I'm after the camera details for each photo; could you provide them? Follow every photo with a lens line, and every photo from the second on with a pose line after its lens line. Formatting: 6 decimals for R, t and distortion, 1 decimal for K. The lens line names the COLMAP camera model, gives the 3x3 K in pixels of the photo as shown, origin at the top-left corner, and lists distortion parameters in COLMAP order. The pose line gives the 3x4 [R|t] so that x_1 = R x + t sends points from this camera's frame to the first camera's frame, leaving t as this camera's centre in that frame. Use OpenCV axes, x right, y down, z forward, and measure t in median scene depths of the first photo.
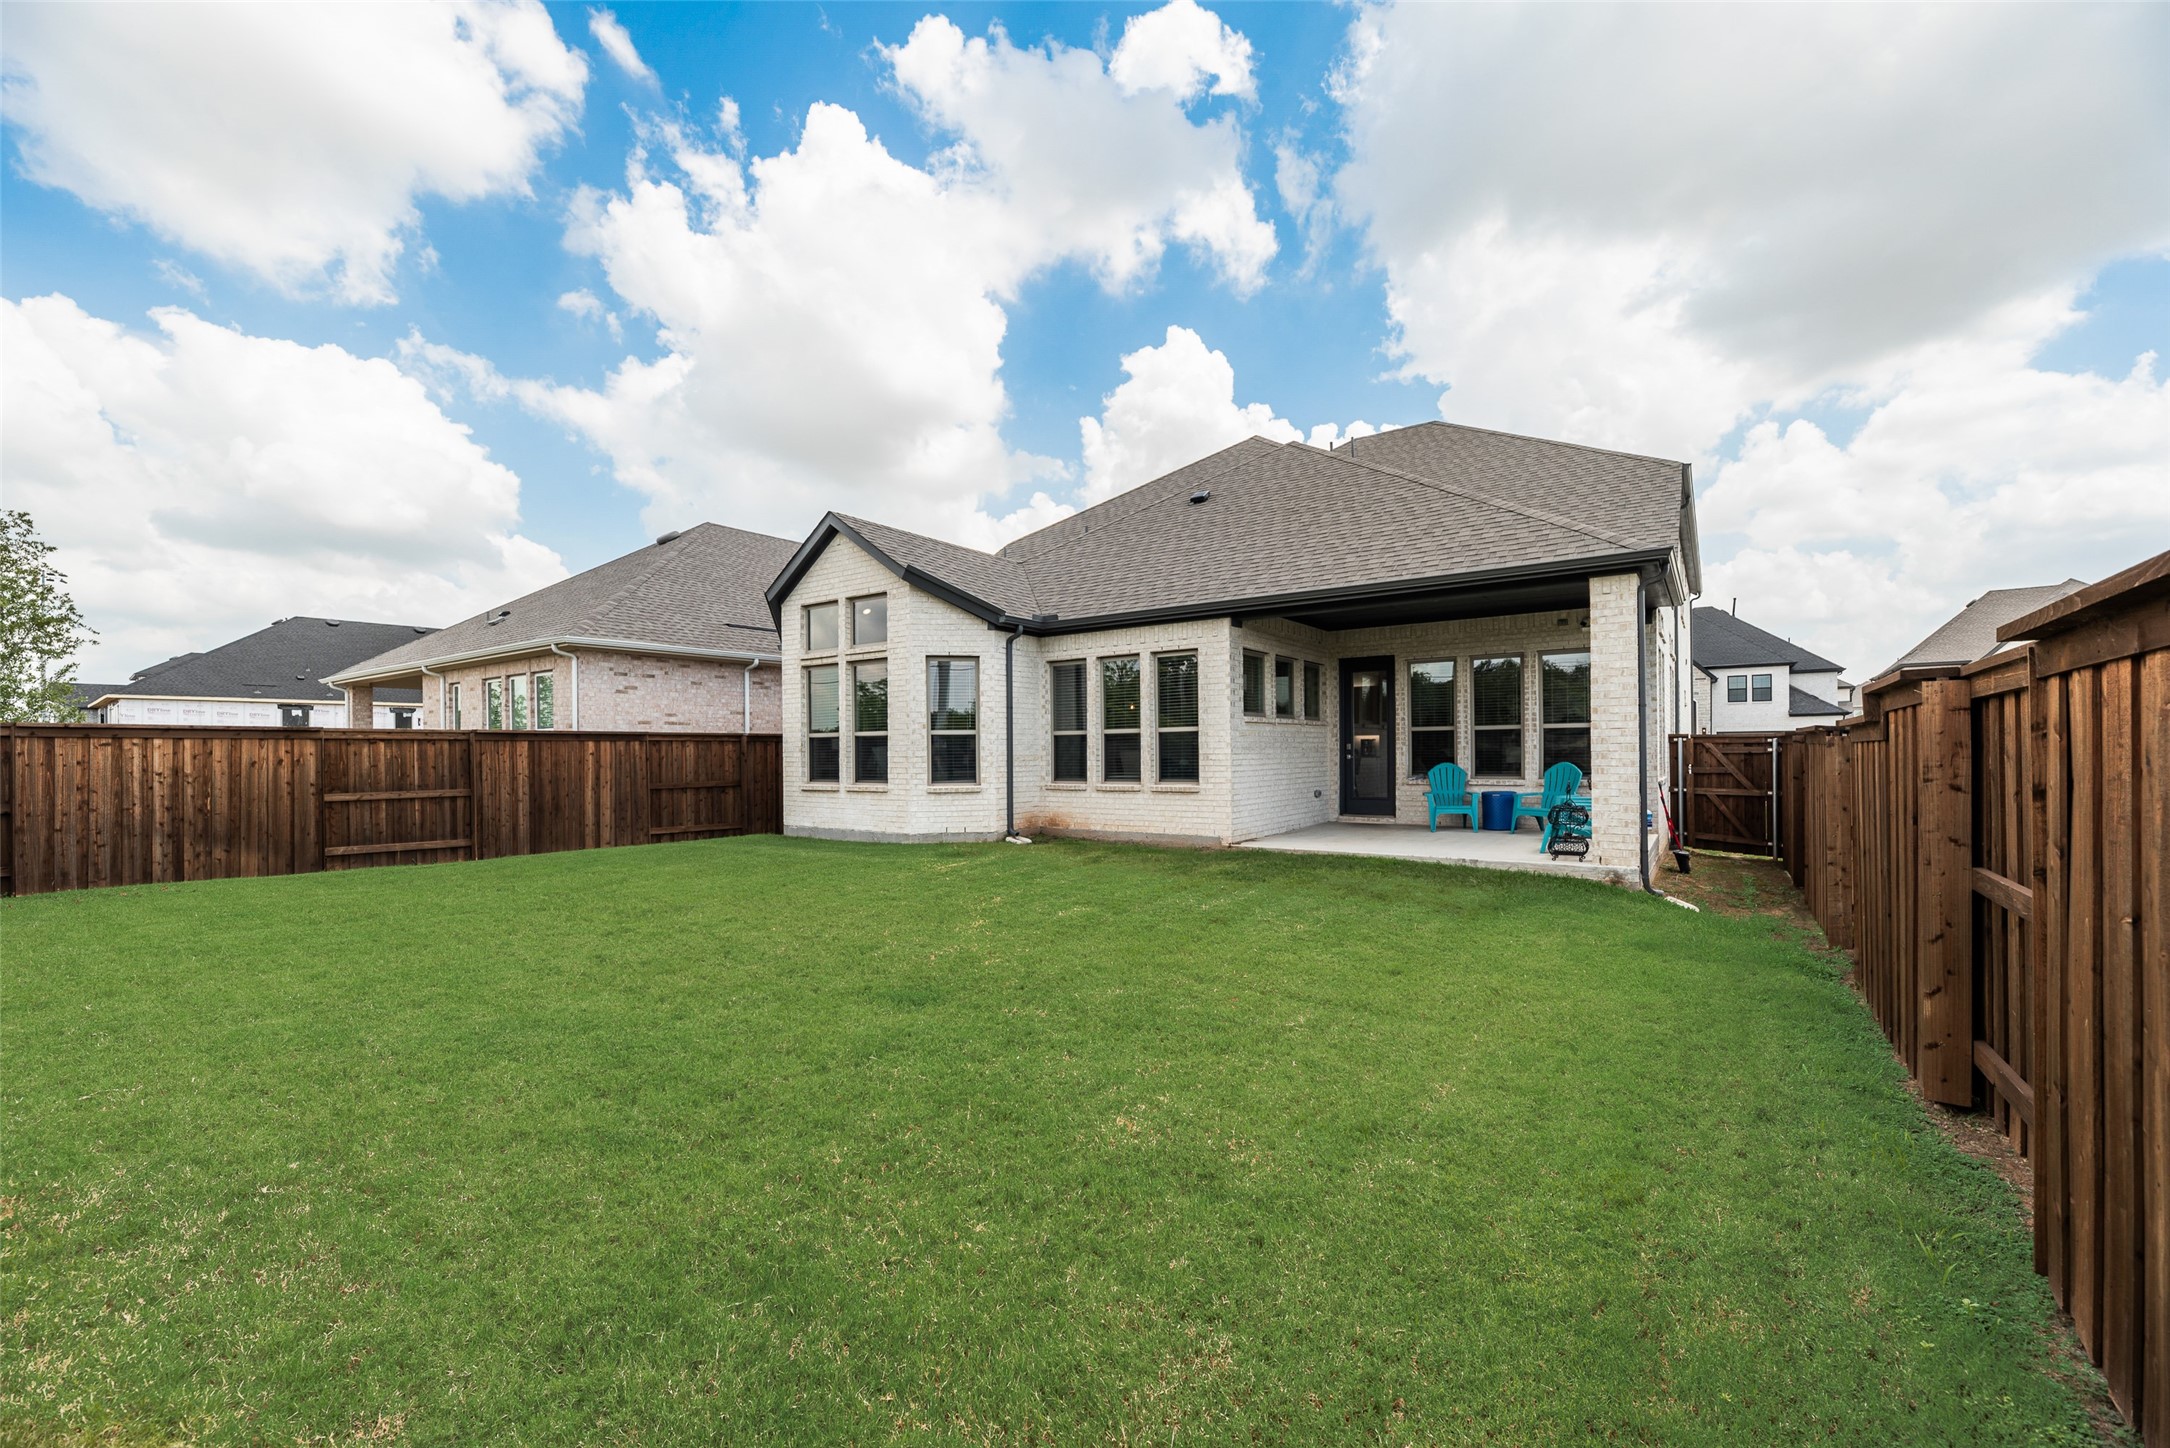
lens RADIAL K [[878.4, 0, 1086.4], [0, 878.4, 743.8], [0, 0, 1]] dist [0.004016, -0.000346]
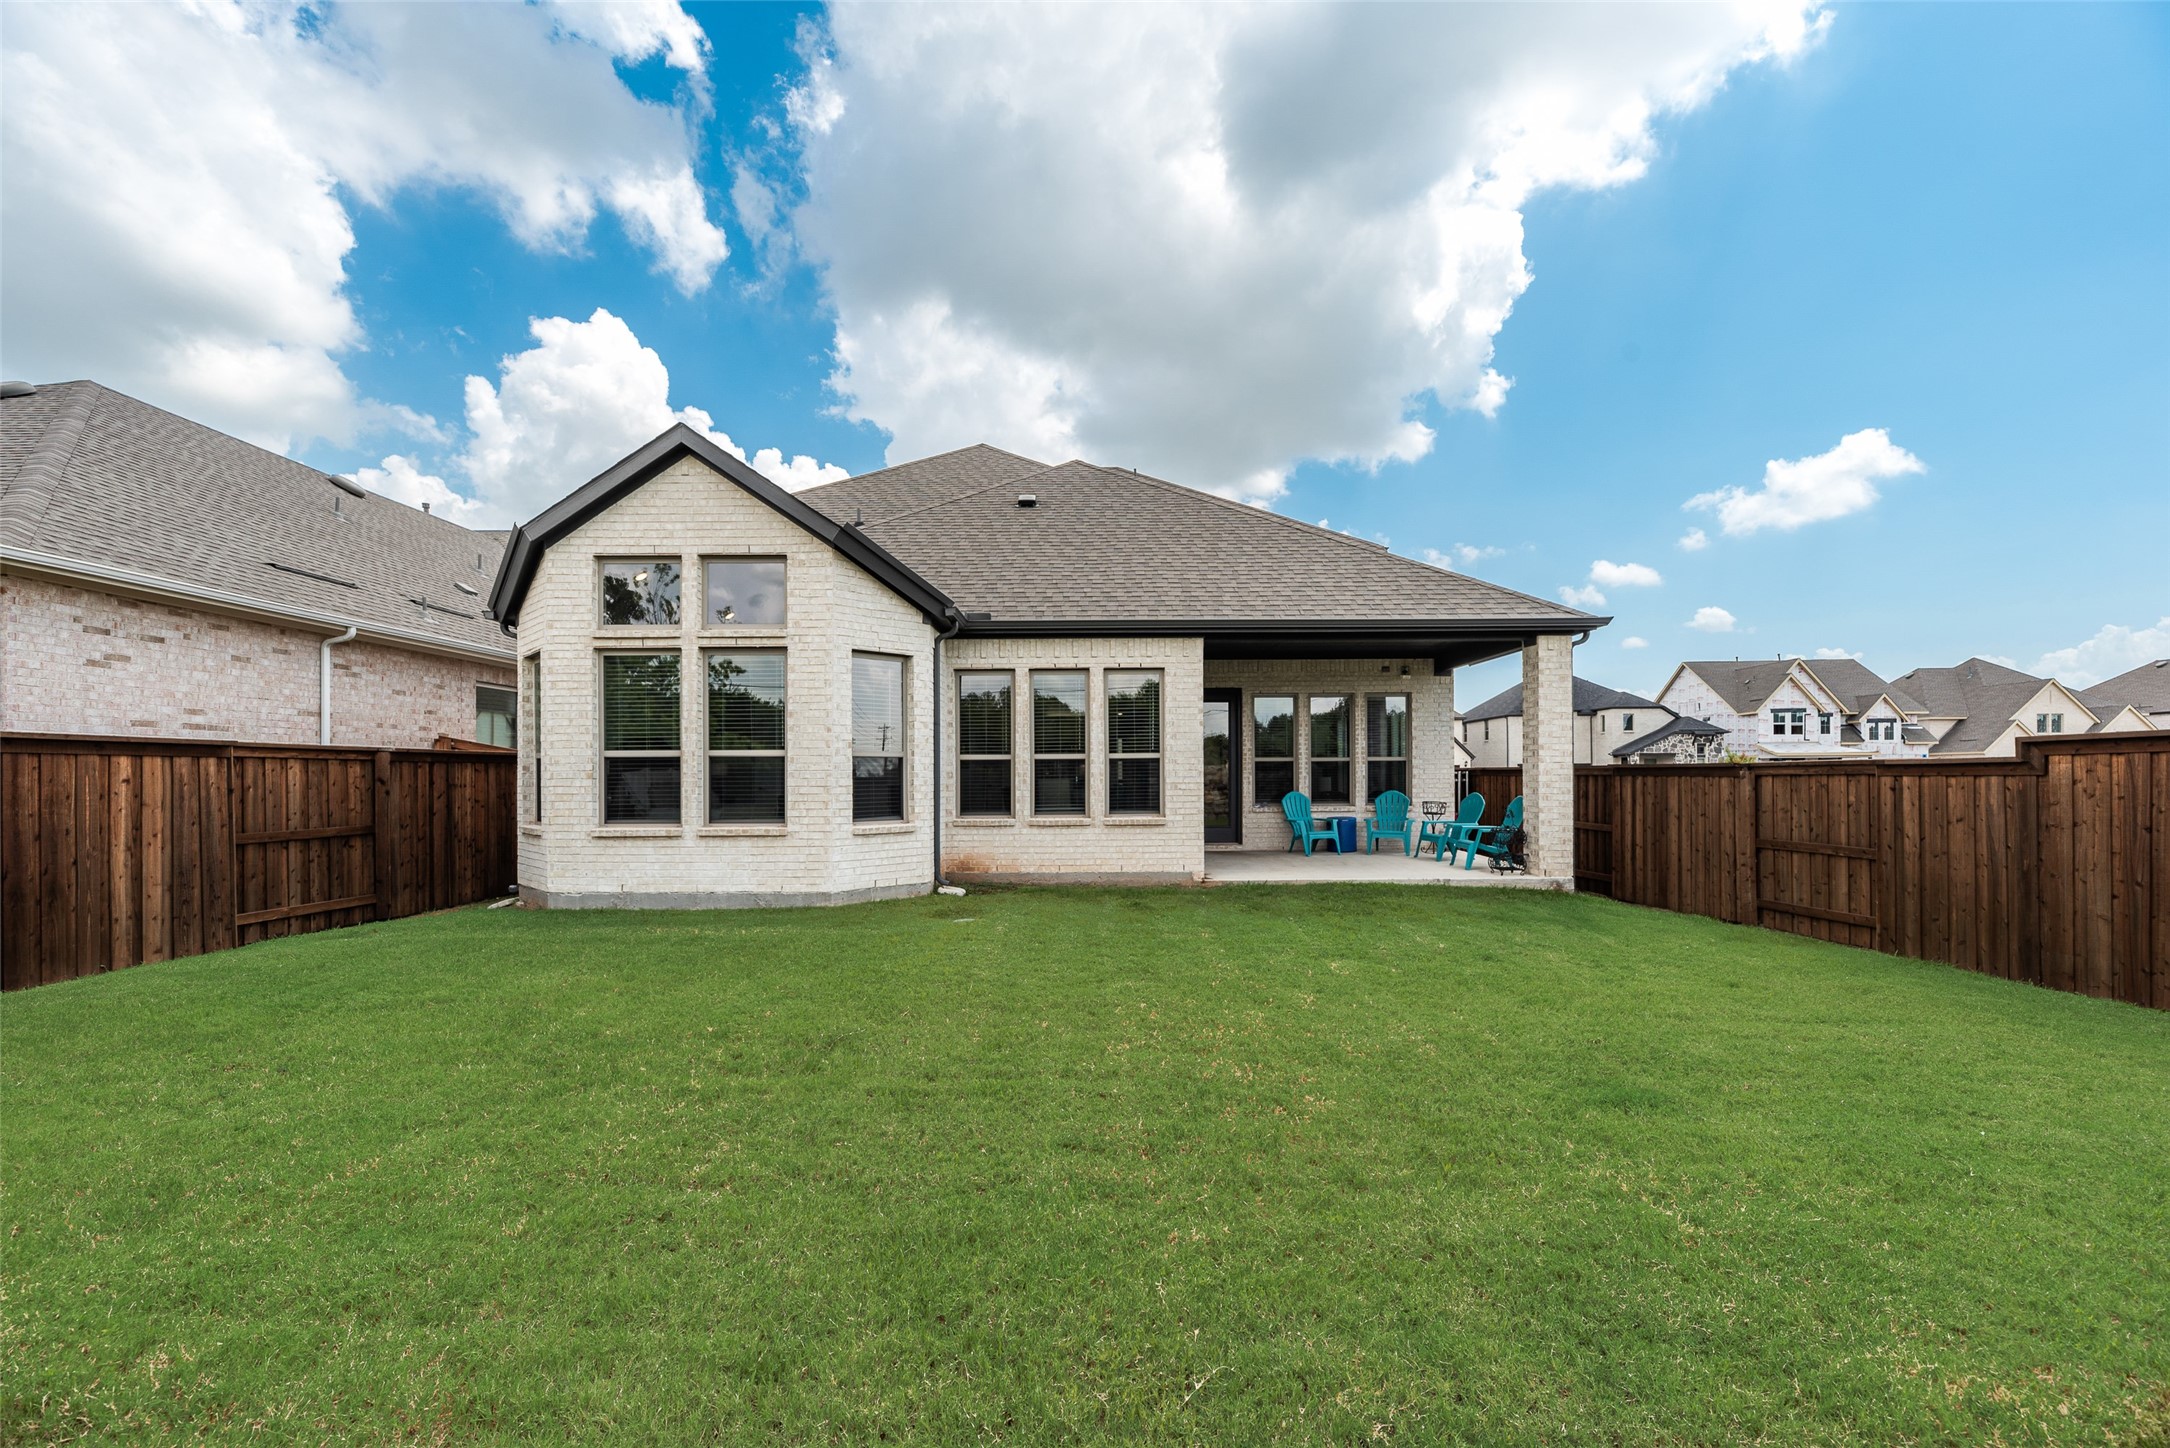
lens RADIAL K [[878.4, 0, 1081.9], [0, 878.4, 729.0], [0, 0, 1]] dist [0.004016, -0.000346]
pose [[0.815428, 0.037187, 0.577663, -0.406148], [-0.009217, 0.998642, -0.051278, 0.002917], [-0.578785, 0.036489, 0.814663, 0.255794]]
